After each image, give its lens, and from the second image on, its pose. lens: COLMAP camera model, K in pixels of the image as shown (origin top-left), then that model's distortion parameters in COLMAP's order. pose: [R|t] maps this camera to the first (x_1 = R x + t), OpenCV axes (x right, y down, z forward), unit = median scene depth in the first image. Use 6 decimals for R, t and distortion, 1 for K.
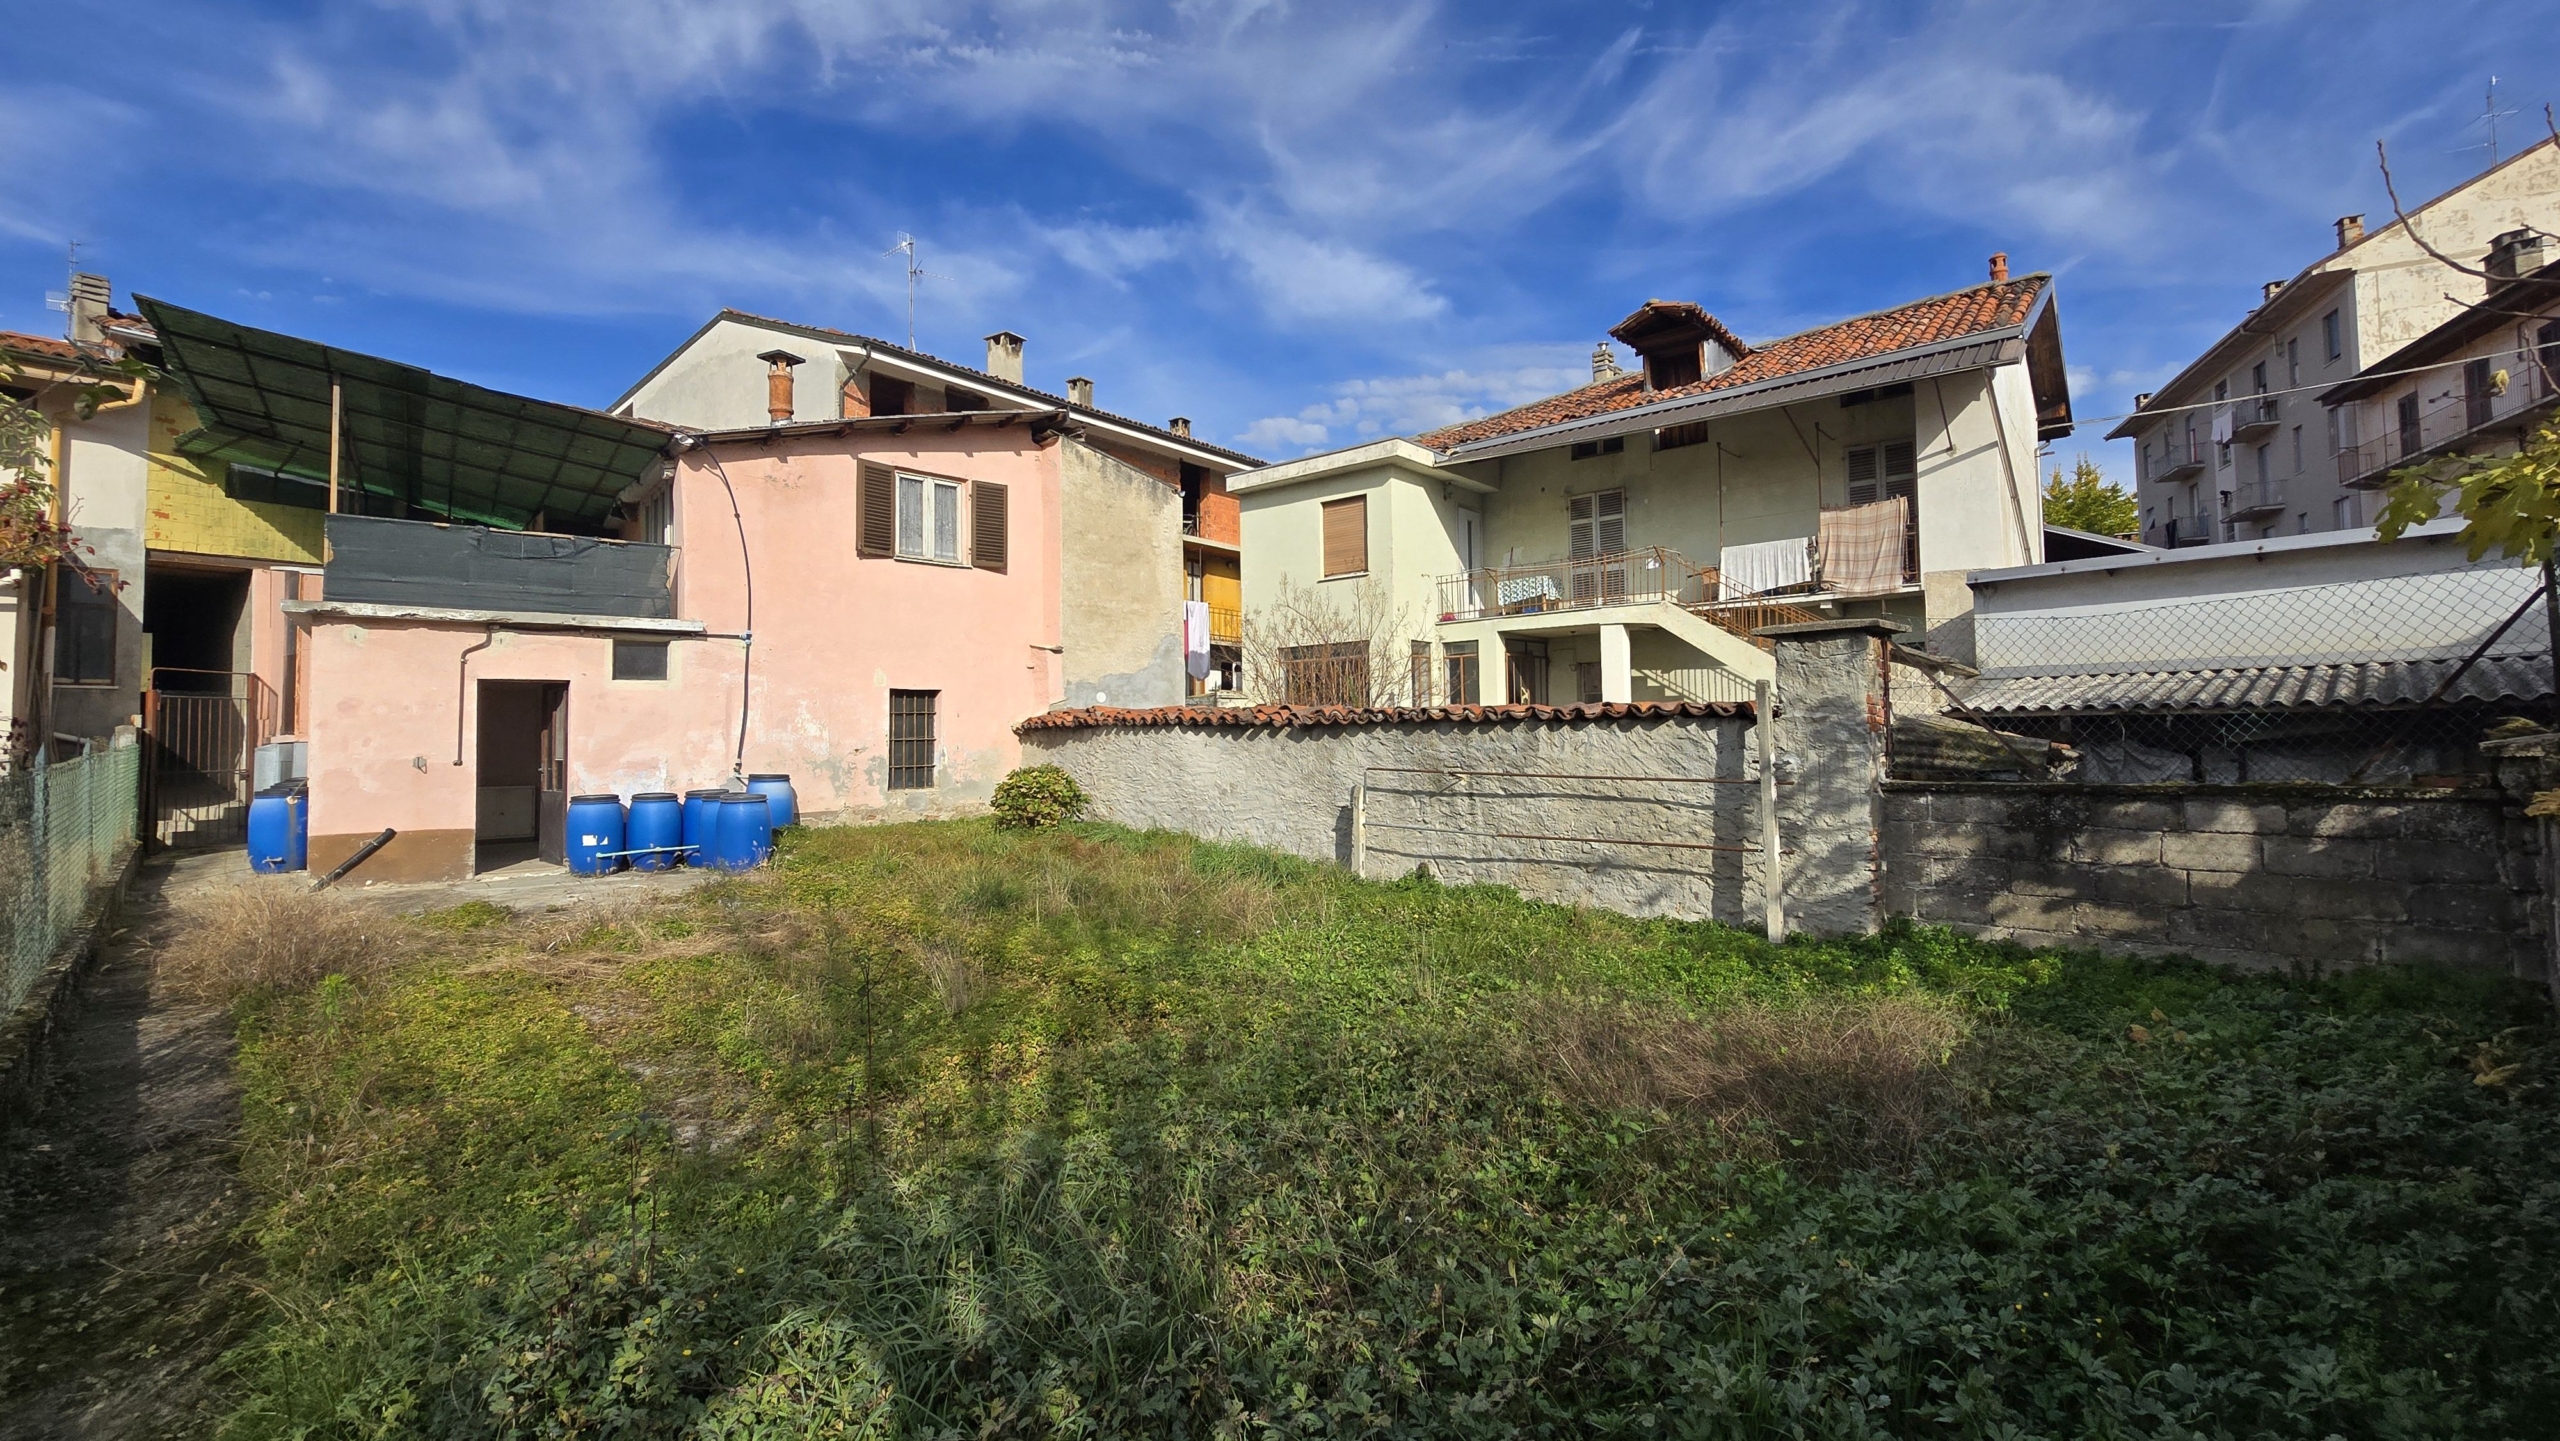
lens RADIAL K [[1054.9, 0, 1286.8], [0, 1054.9, 717.0], [0, 0, 1]] dist [0.003461, -0.000380]
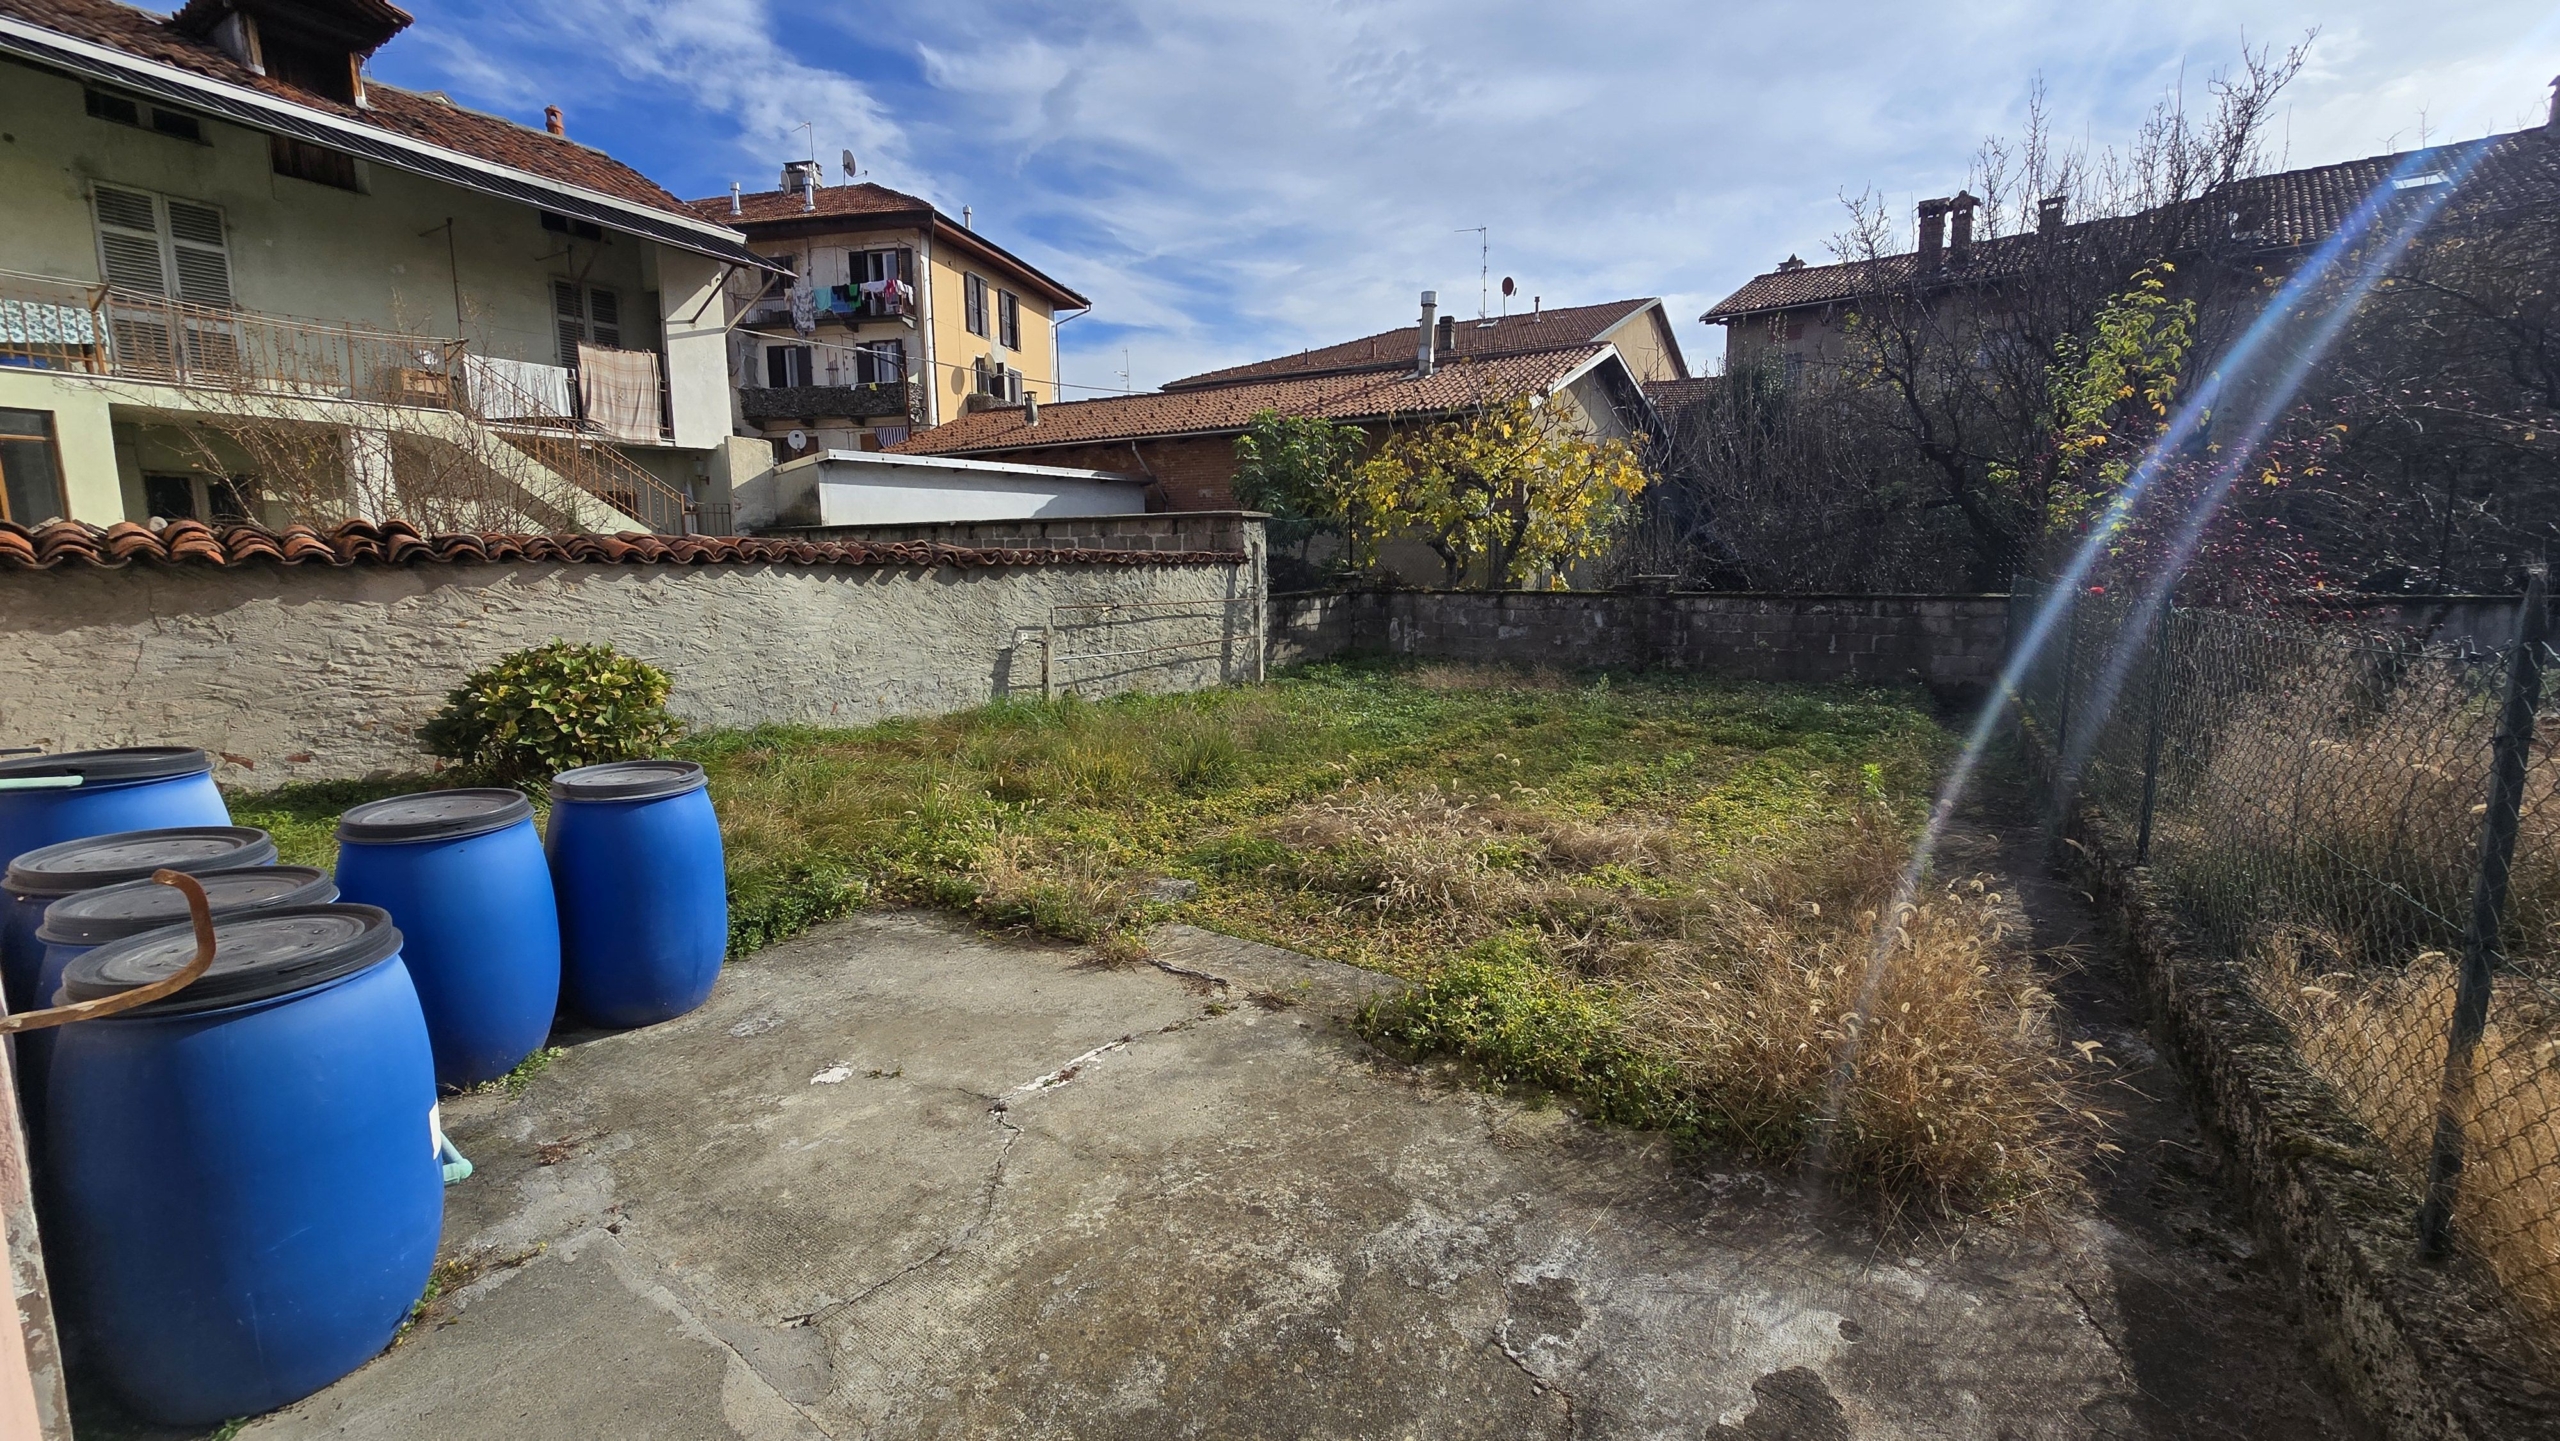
lens RADIAL K [[1054.9, 0, 1284.8], [0, 1054.9, 722.9], [0, 0, 1]] dist [0.003461, -0.000380]
pose [[-0.224555, -0.134117, 0.965188, -0.874761], [-0.002812, 0.990569, 0.136989, 0.015791], [-0.974457, 0.028048, -0.222814, 0.878635]]
